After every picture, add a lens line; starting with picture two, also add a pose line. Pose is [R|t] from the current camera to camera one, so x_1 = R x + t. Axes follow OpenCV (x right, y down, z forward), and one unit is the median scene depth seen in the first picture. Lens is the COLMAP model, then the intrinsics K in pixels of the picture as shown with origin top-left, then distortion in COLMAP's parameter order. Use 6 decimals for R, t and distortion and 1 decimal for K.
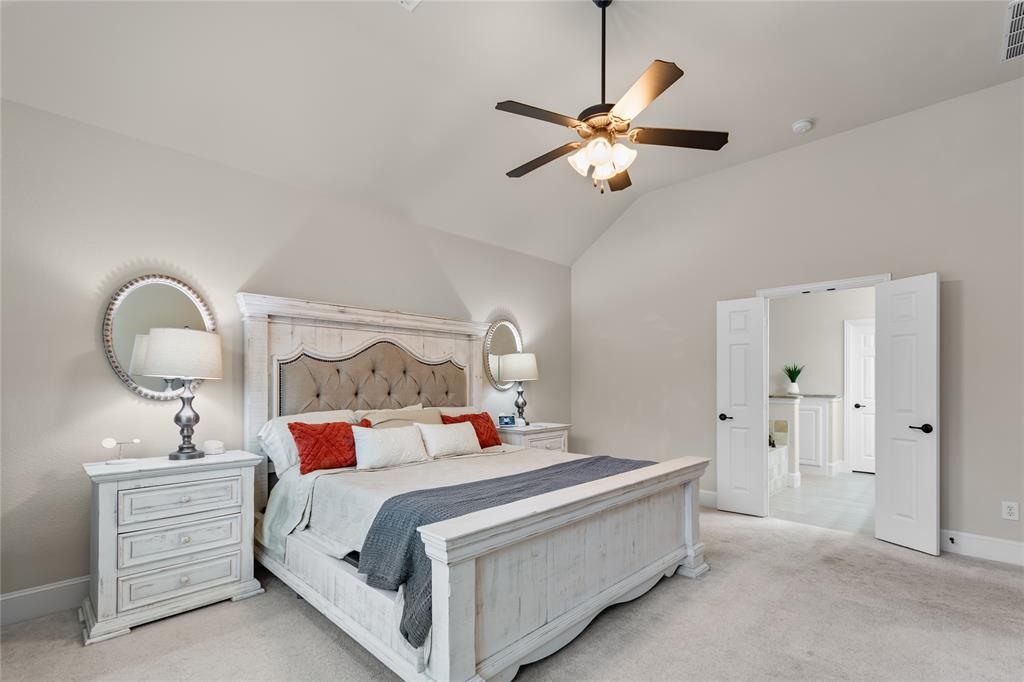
lens RADIAL K [[449.8, 0, 506.5], [0, 449.8, 379.4], [0, 0, 1]] dist [0.004974, 0.000511]
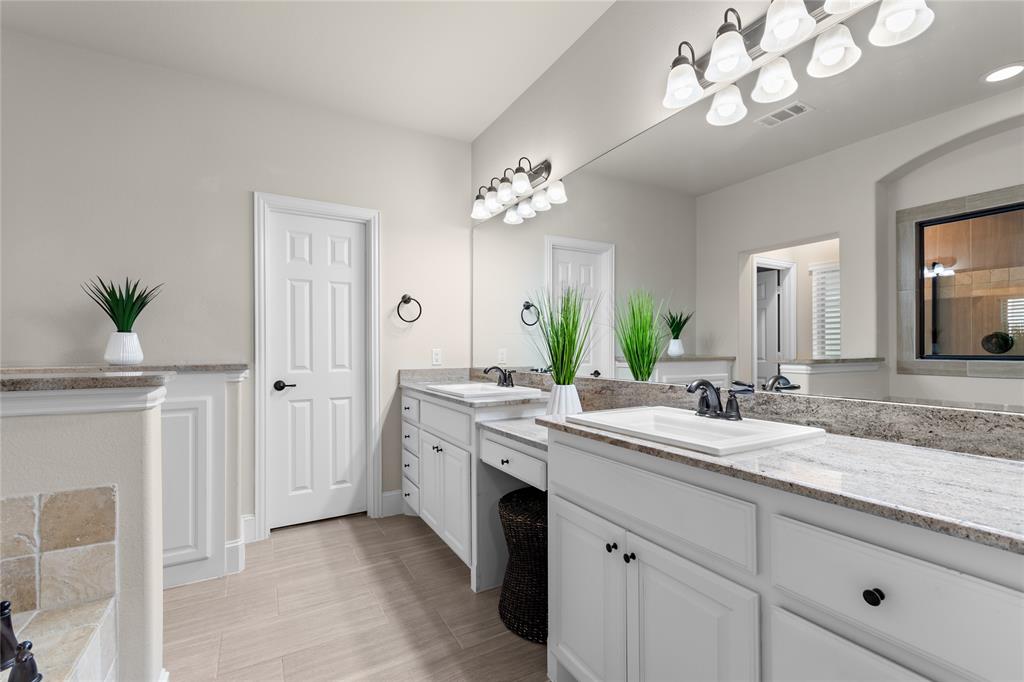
lens RADIAL K [[449.8, 0, 512.0], [0, 449.8, 345.8], [0, 0, 1]] dist [0.004974, 0.000511]
pose [[0.264896, -0.000695, 0.964277, 0.406443], [0.002984, 0.999996, -0.000099, 0.019430], [-0.964272, 0.002904, 0.264897, 0.663522]]
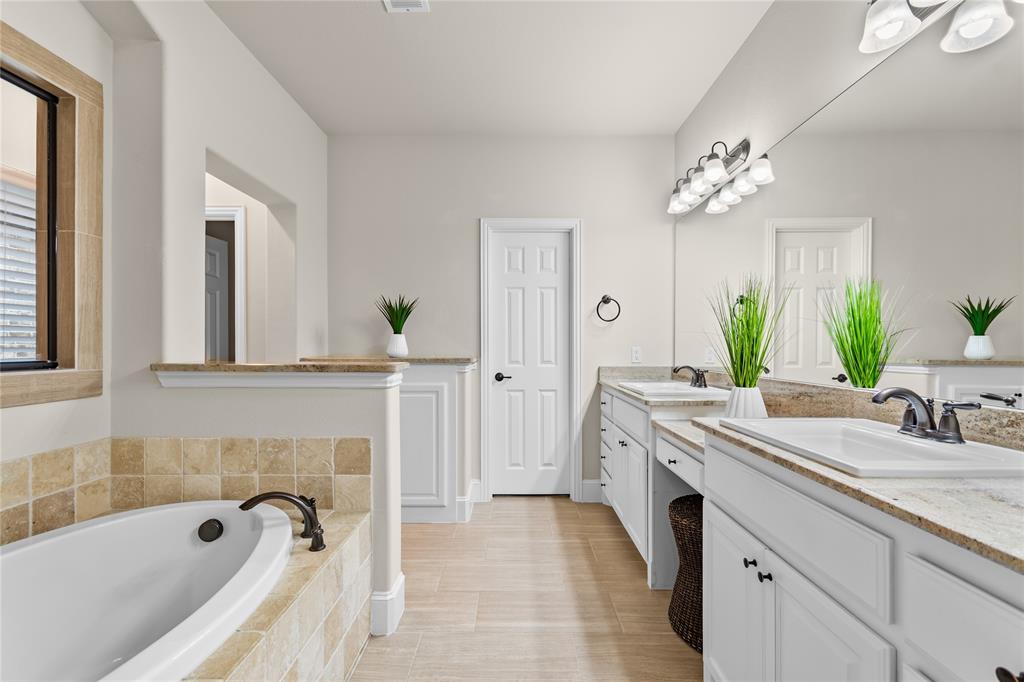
lens RADIAL K [[449.8, 0, 513.4], [0, 449.8, 348.0], [0, 0, 1]] dist [0.004974, 0.000511]
pose [[0.711370, -0.007513, 0.702777, 0.412019], [0.000678, 0.999950, 0.010003, 0.018451], [-0.702817, -0.006639, 0.711340, 0.609453]]
